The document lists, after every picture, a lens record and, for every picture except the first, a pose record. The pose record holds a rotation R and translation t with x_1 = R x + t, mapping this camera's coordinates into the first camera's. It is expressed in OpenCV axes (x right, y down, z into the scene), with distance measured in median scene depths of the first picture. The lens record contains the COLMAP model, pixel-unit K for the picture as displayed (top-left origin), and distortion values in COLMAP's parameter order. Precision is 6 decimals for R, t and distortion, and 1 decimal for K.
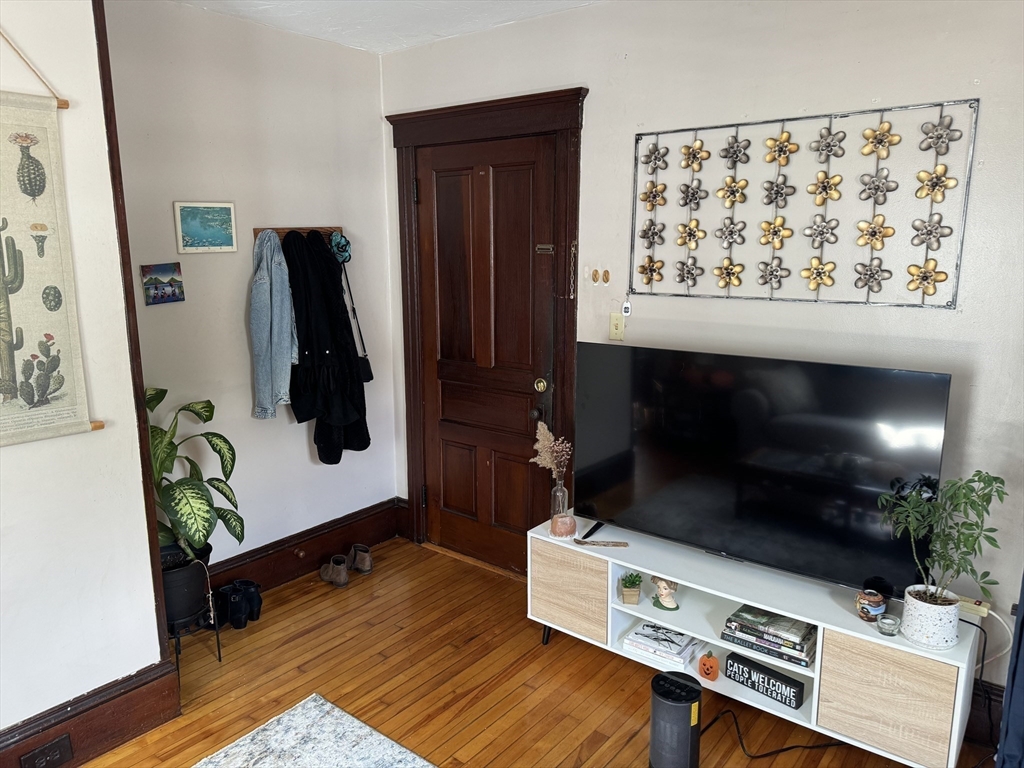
lens RADIAL K [[737.7, 0, 512.0], [0, 737.7, 384.0], [0, 0, 1]] dist [0.004267, -0.001045]
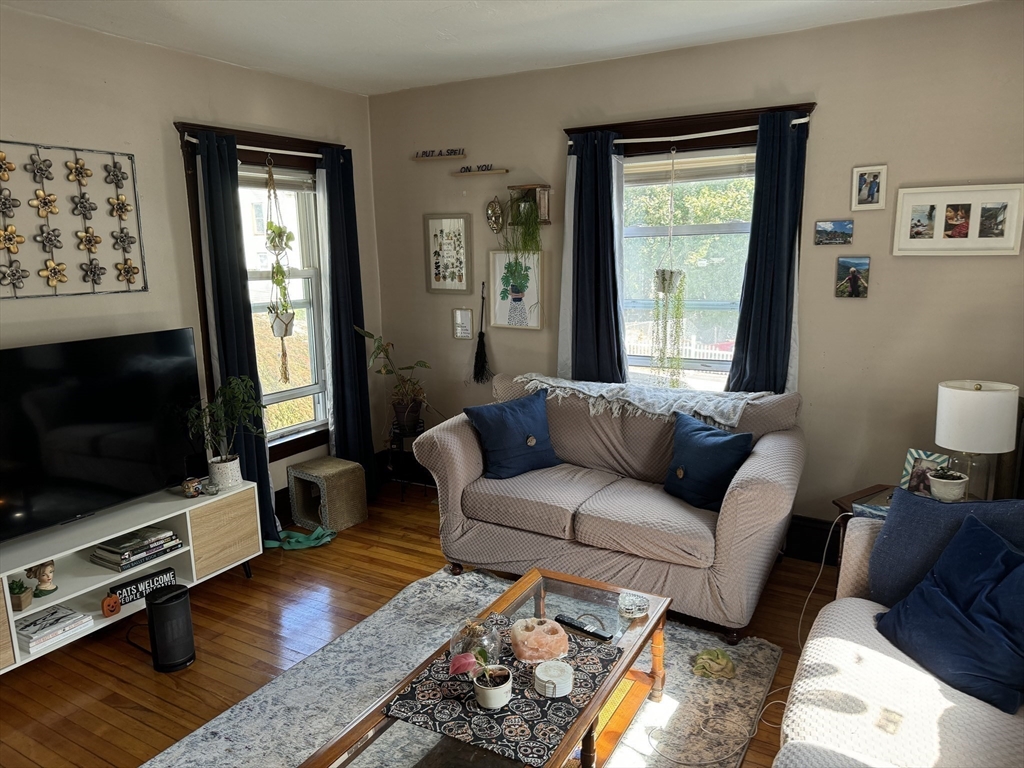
lens RADIAL K [[717.1, 0, 514.6], [0, 717.1, 391.4], [0, 0, 1]] dist [0.039868, -0.006717]
pose [[-0.143164, -0.188360, 0.971609, -0.951979], [0.206853, 0.954345, 0.215493, -0.065812], [-0.967841, 0.231832, -0.097665, 0.434433]]
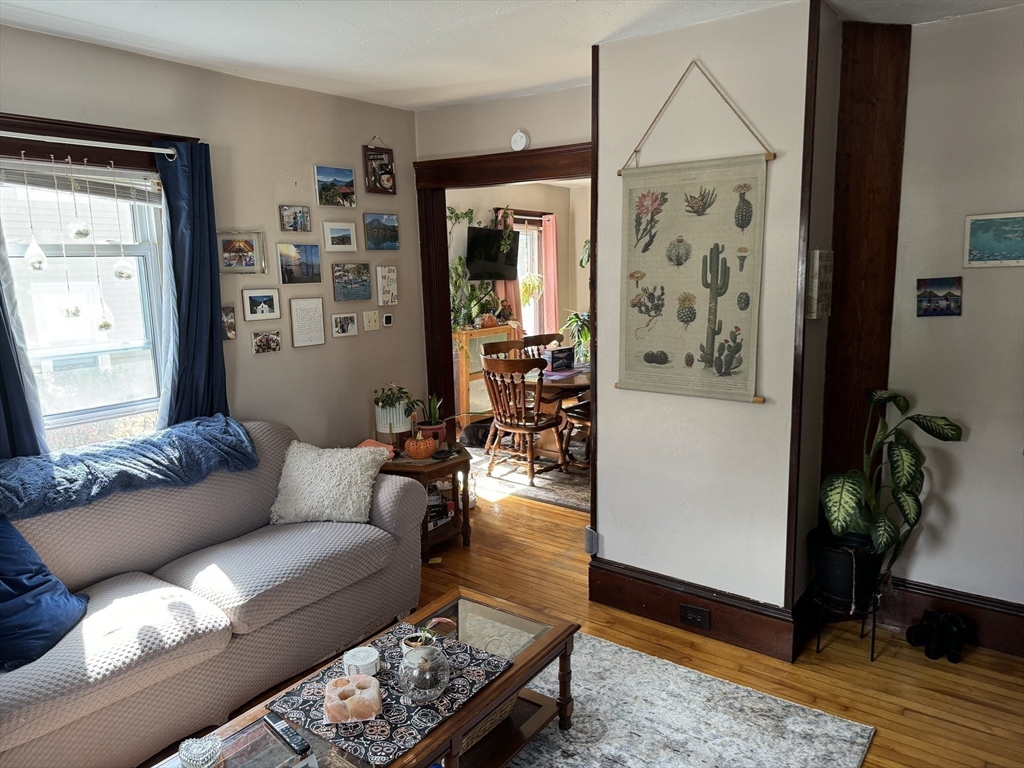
lens RADIAL K [[717.1, 0, 514.6], [0, 717.1, 391.4], [0, 0, 1]] dist [0.039868, -0.006717]
pose [[0.051871, 0.177458, -0.982760, 0.637827], [-0.175430, 0.970402, 0.165967, -0.090633], [0.983124, 0.163797, 0.081467, 0.445641]]
